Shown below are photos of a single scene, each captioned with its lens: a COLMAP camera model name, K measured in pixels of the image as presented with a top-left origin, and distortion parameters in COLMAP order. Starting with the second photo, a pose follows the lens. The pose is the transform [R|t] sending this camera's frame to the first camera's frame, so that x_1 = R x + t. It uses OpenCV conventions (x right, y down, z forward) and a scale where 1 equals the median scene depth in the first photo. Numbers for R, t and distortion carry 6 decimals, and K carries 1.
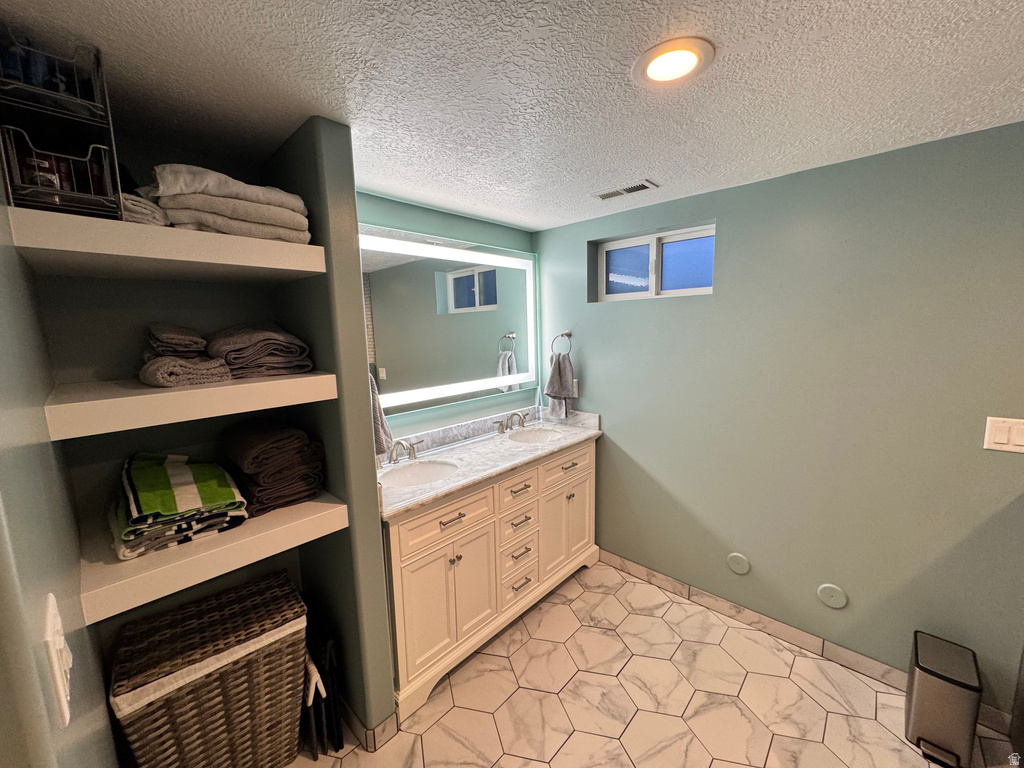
lens RADIAL K [[406.9, 0, 510.7], [0, 406.9, 382.6], [0, 0, 1]] dist [-0.001962, 0.001307]
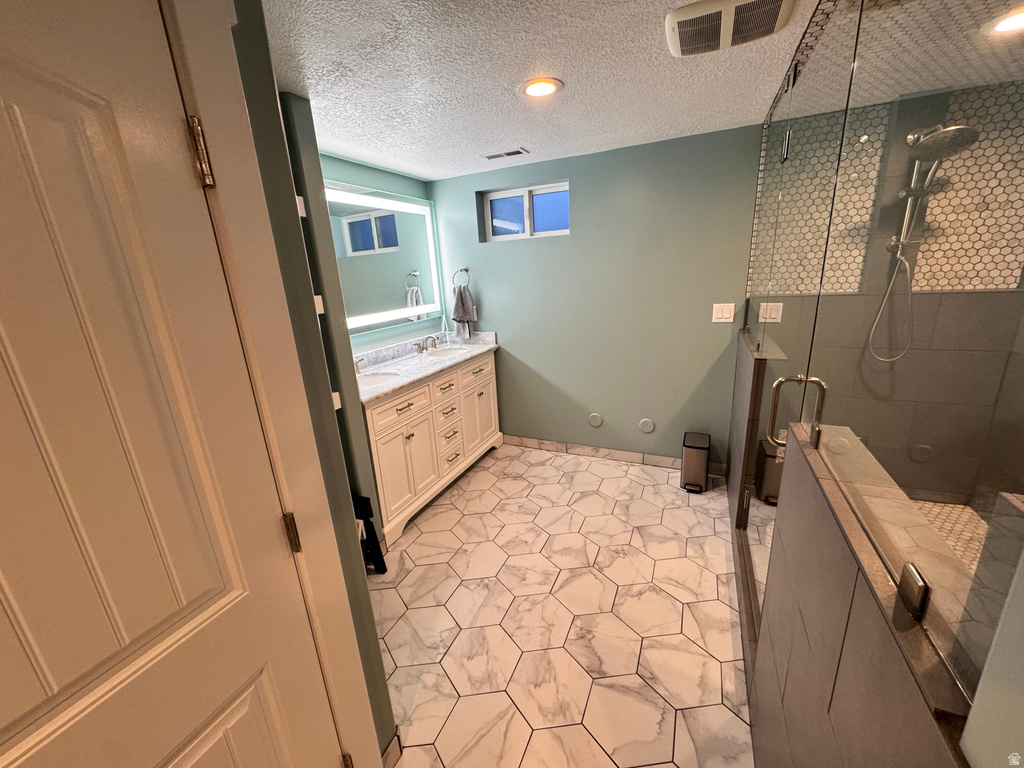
lens RADIAL K [[406.9, 0, 512.0], [0, 406.9, 383.0], [0, 0, 1]] dist [-0.001962, 0.001307]
pose [[0.948709, -0.112786, 0.295348, -0.168216], [0.075905, 0.988135, 0.133522, 0.088291], [-0.306902, -0.104255, 0.946014, -0.328621]]
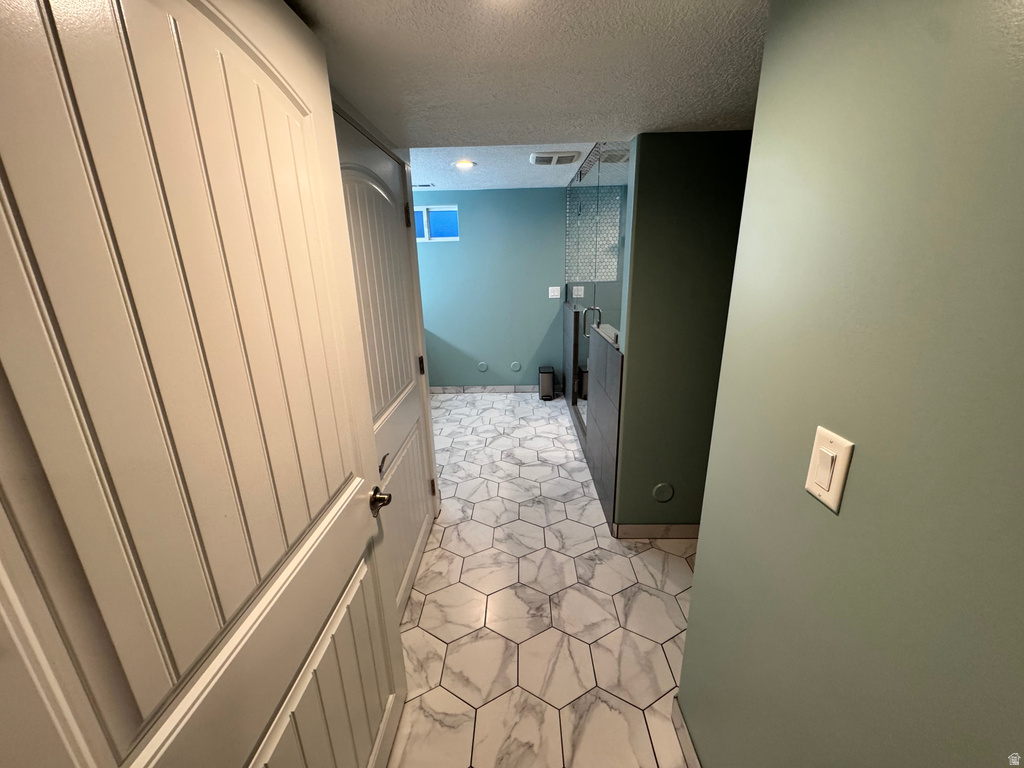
lens RADIAL K [[406.9, 0, 516.3], [0, 406.9, 384.4], [0, 0, 1]] dist [-0.001962, 0.001307]
pose [[0.738997, -0.187853, 0.646989, -0.796511], [0.098035, 0.980102, 0.172596, 0.178756], [-0.666538, -0.064120, 0.742709, -0.819358]]
